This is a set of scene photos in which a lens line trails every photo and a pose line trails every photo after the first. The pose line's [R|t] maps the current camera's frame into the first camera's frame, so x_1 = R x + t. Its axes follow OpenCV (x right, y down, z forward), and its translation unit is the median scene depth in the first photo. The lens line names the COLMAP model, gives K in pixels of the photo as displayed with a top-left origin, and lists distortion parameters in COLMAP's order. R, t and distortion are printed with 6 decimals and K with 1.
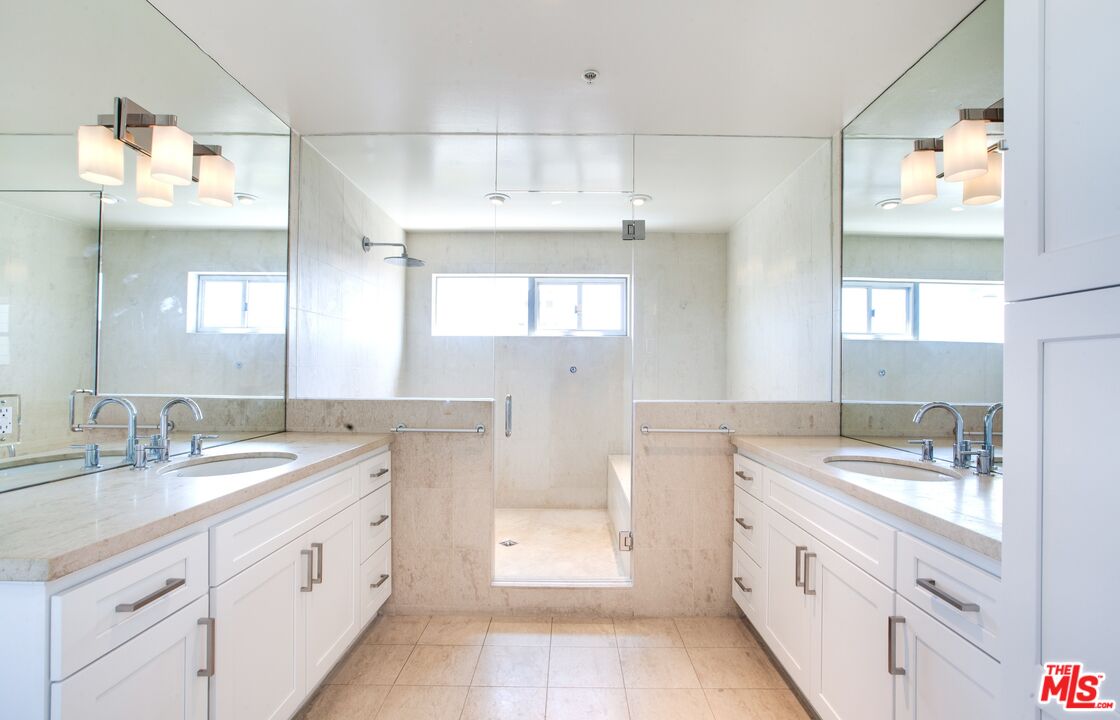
lens RADIAL K [[500.2, 0, 556.2], [0, 500.2, 365.6], [0, 0, 1]] dist [-0.000413, 0.000268]
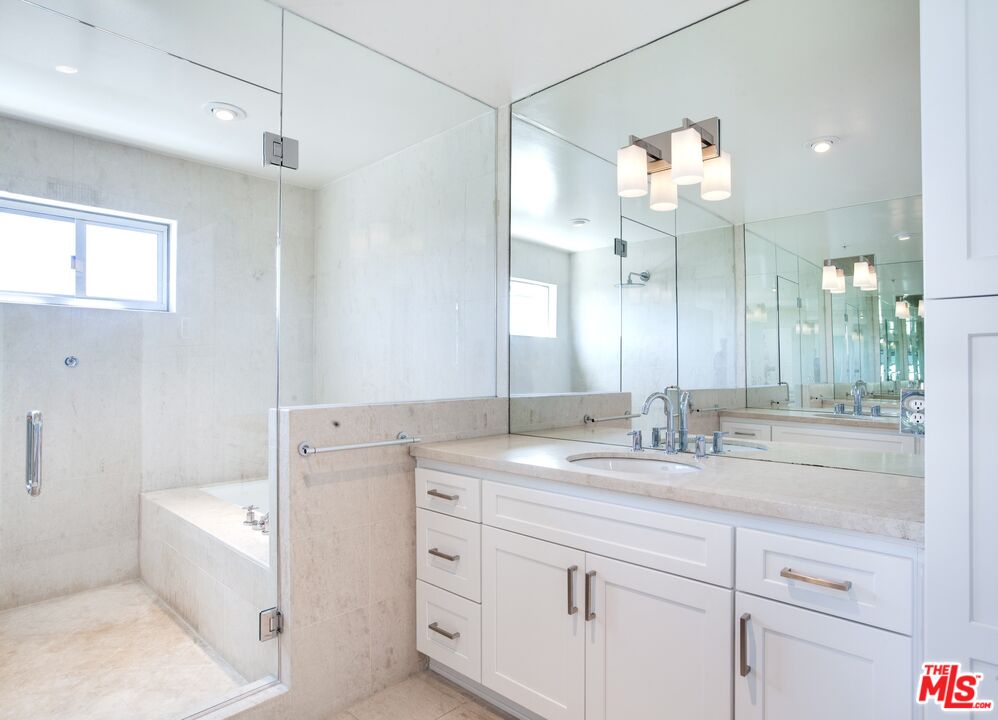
lens RADIAL K [[571.7, 0, 499.0], [0, 571.7, 360.0], [0, 0, 1]] dist [-0.007052, 0.000380]
pose [[0.676441, 0.002375, 0.736493, -0.220263], [-0.004933, 0.999987, 0.001306, 0.003190], [-0.736480, -0.004517, 0.676444, 0.292576]]
